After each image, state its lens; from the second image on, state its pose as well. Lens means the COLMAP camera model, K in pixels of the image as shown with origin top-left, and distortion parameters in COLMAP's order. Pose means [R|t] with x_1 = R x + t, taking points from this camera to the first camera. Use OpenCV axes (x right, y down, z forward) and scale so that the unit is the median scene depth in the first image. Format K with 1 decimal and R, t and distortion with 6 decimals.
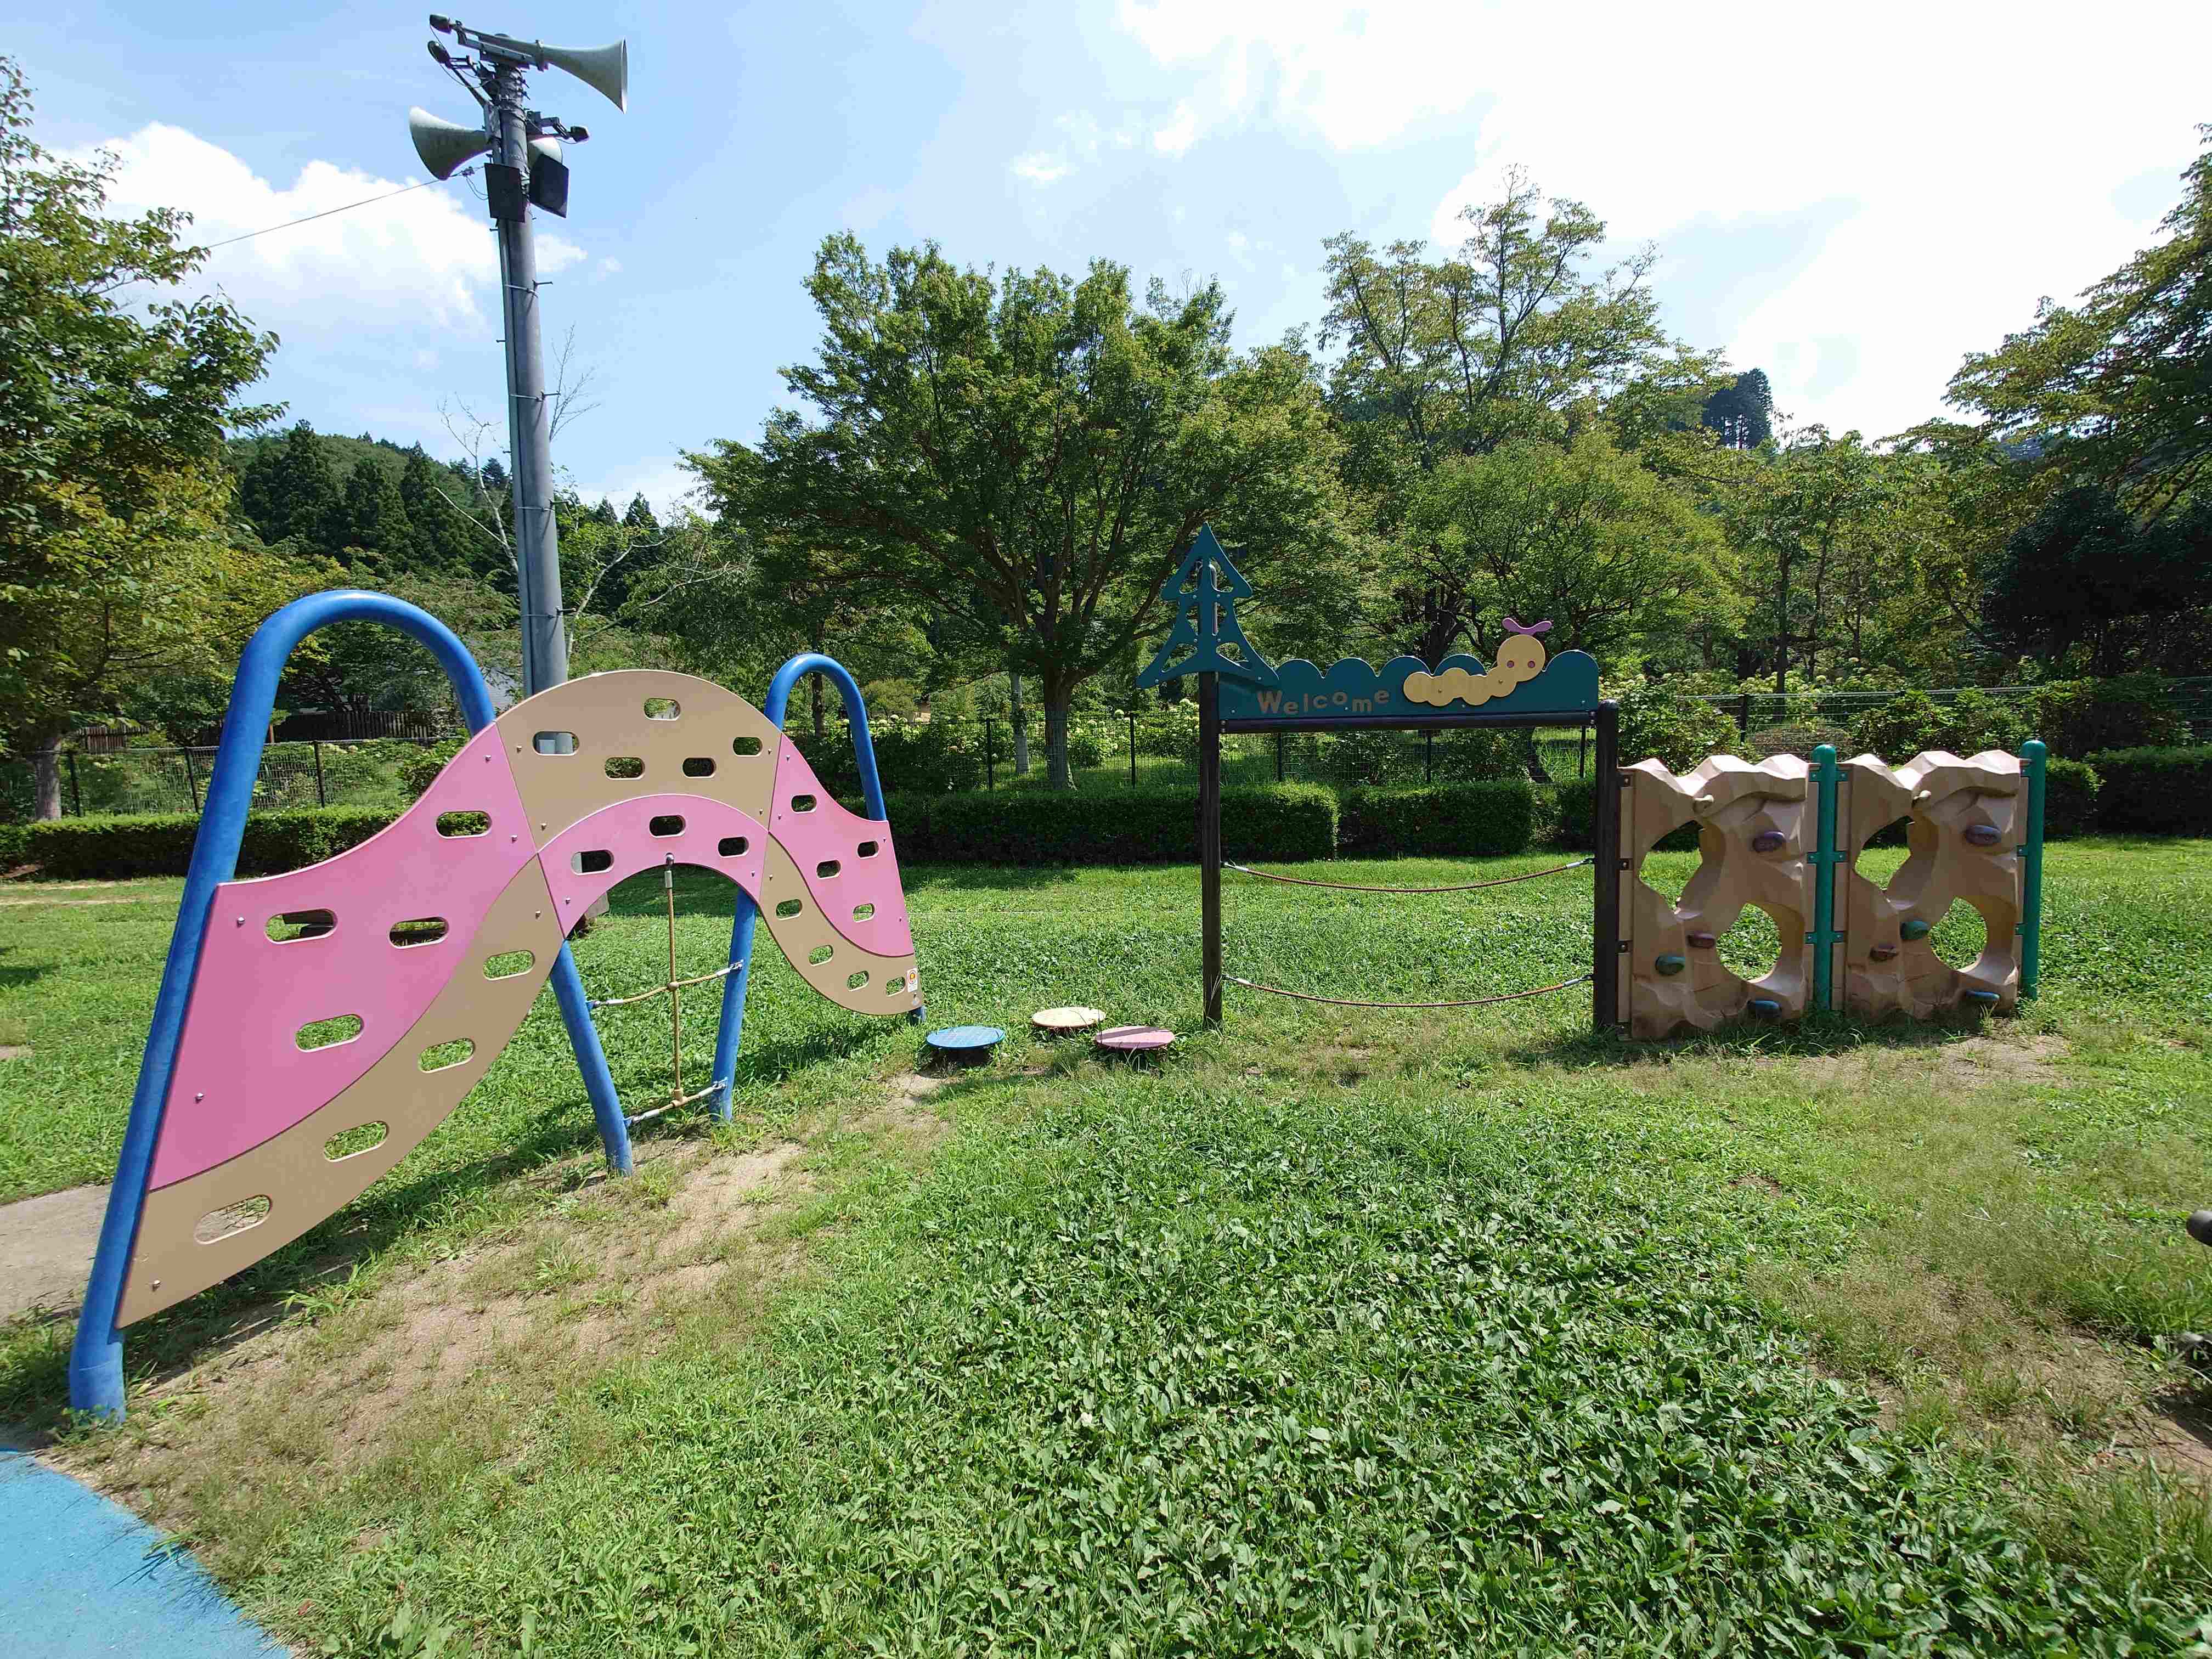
lens RADIAL K [[1076.9, 0, 1106.0], [0, 1076.9, 829.5], [0, 0, 1]] dist [-0.000202, -0.000023]
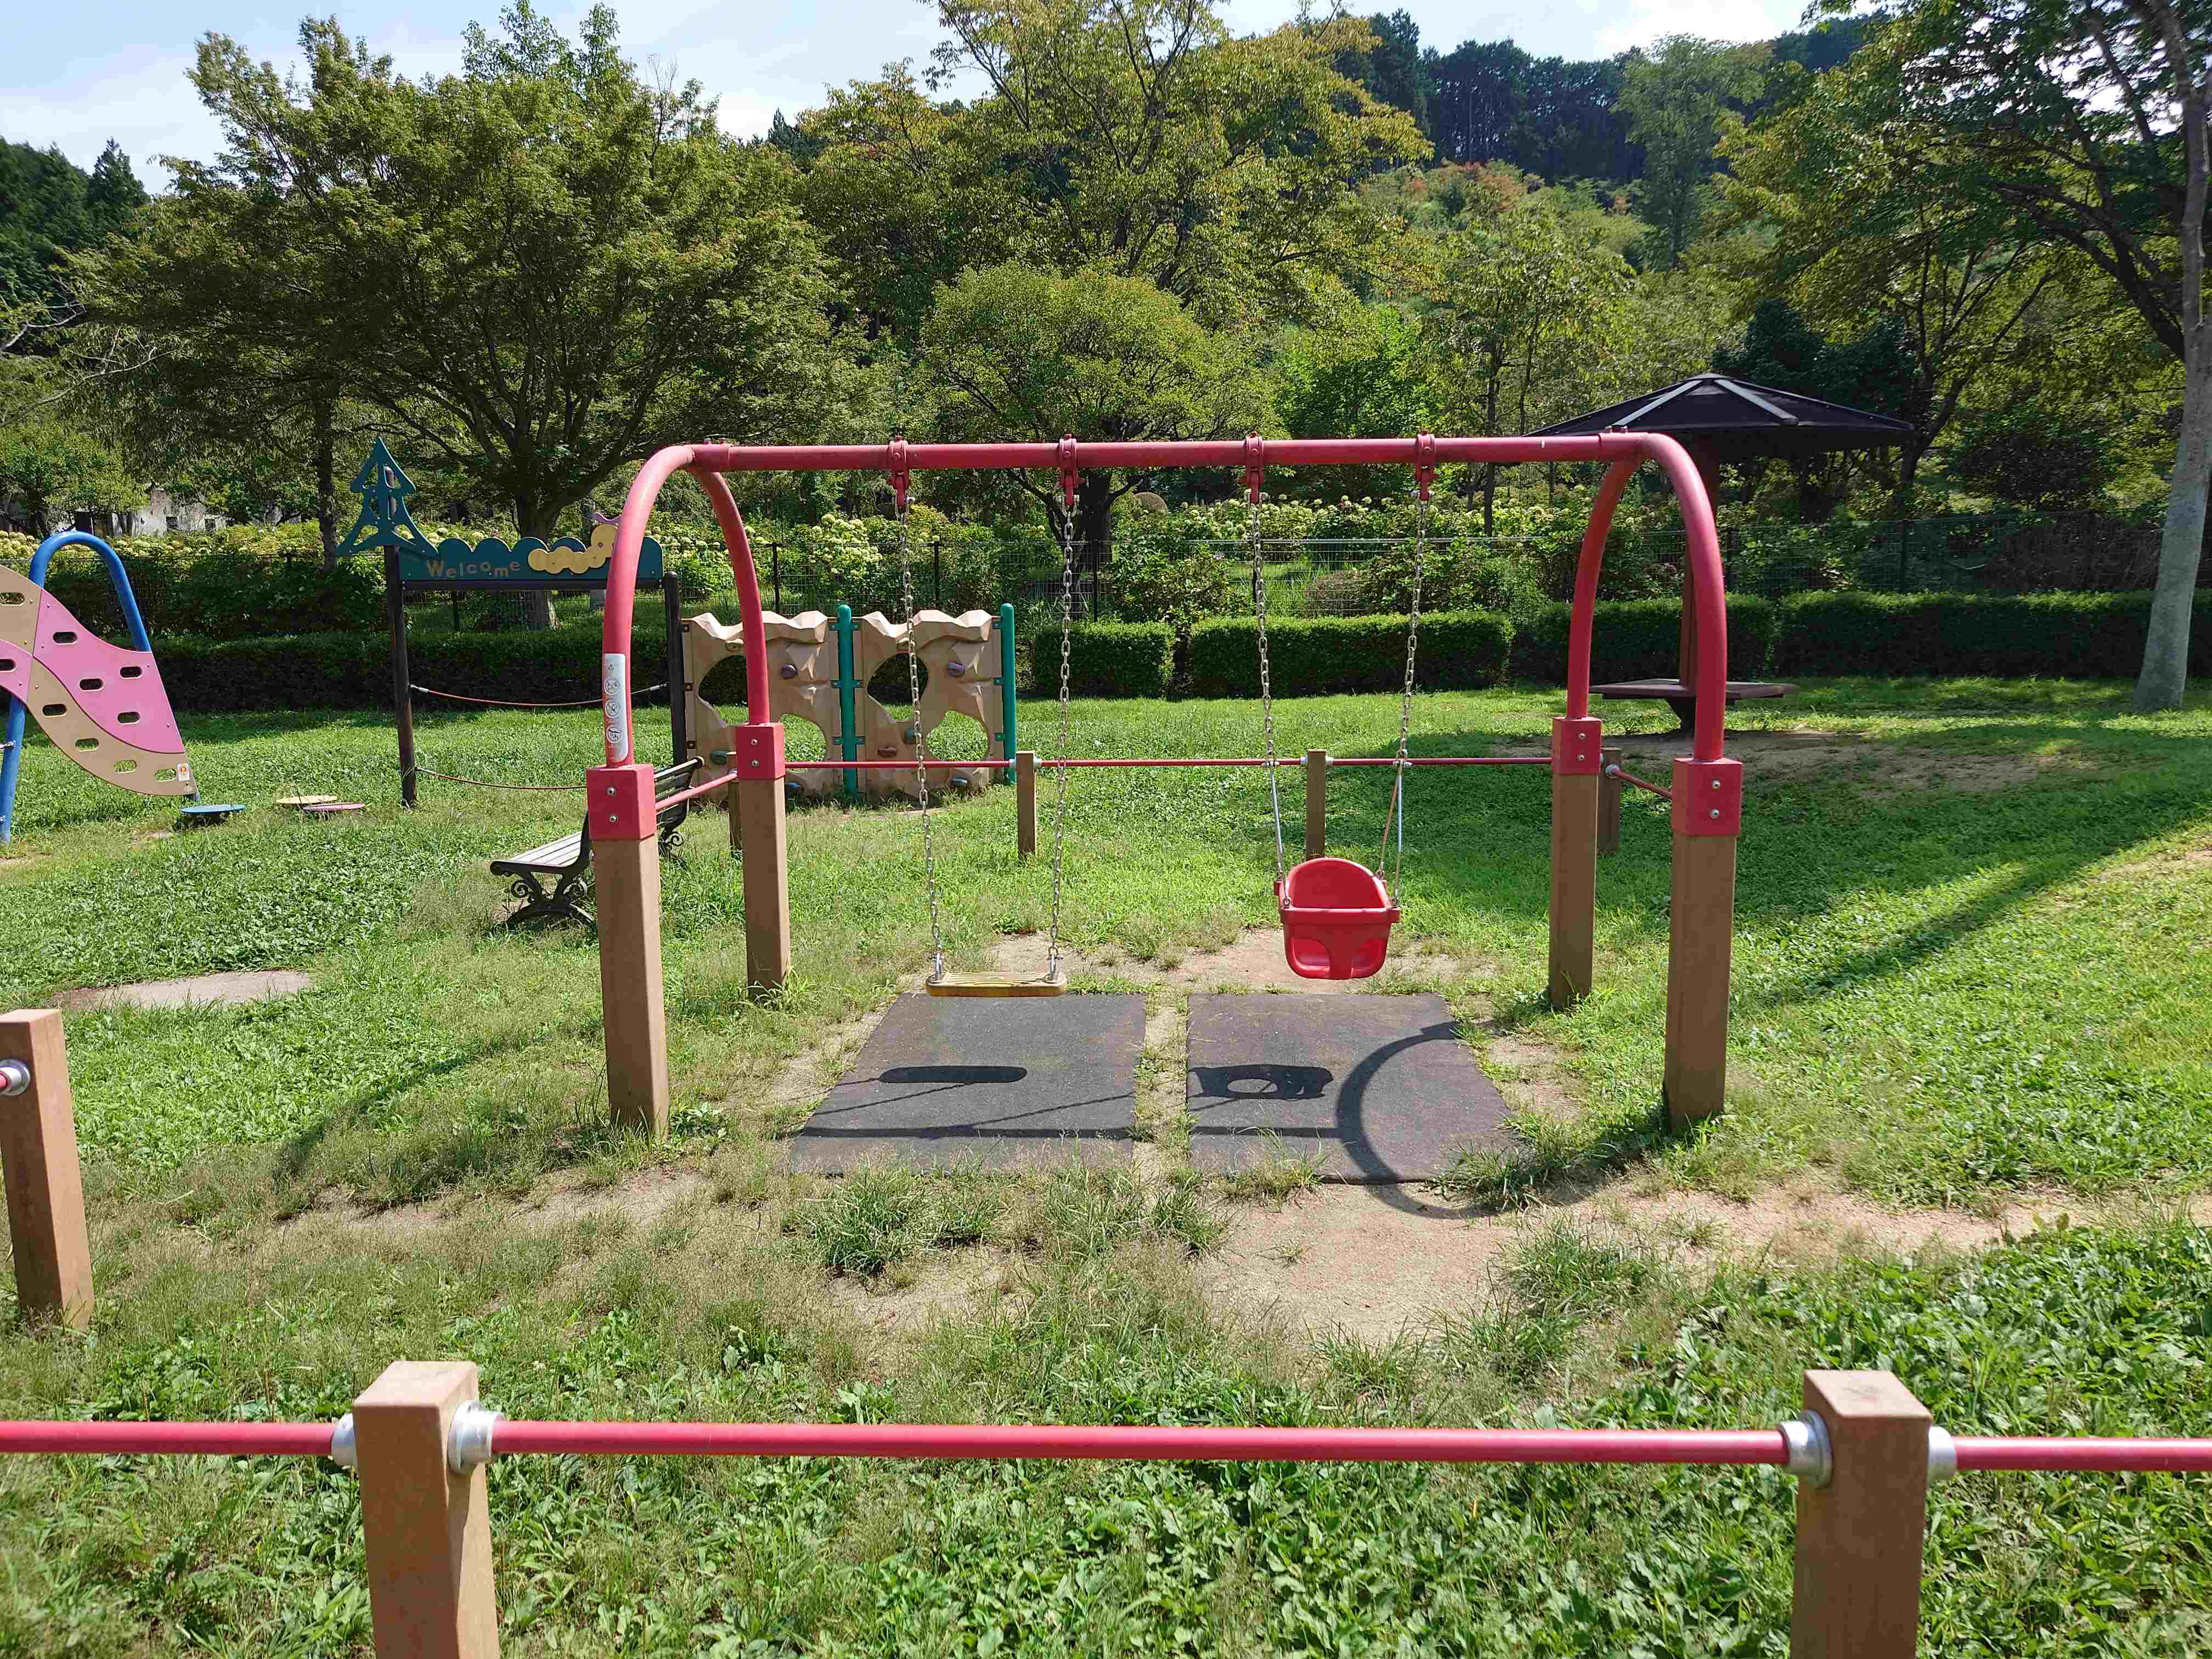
lens RADIAL K [[1708.2, 0, 1106.0], [0, 1708.2, 829.5], [0, 0, 1]] dist [0.041855, 0.003624]
pose [[0.997115, -0.000985, 0.075898, 0.833127], [-0.005080, 0.996808, 0.079677, 0.035573], [-0.075734, -0.079833, 0.993927, -1.280232]]
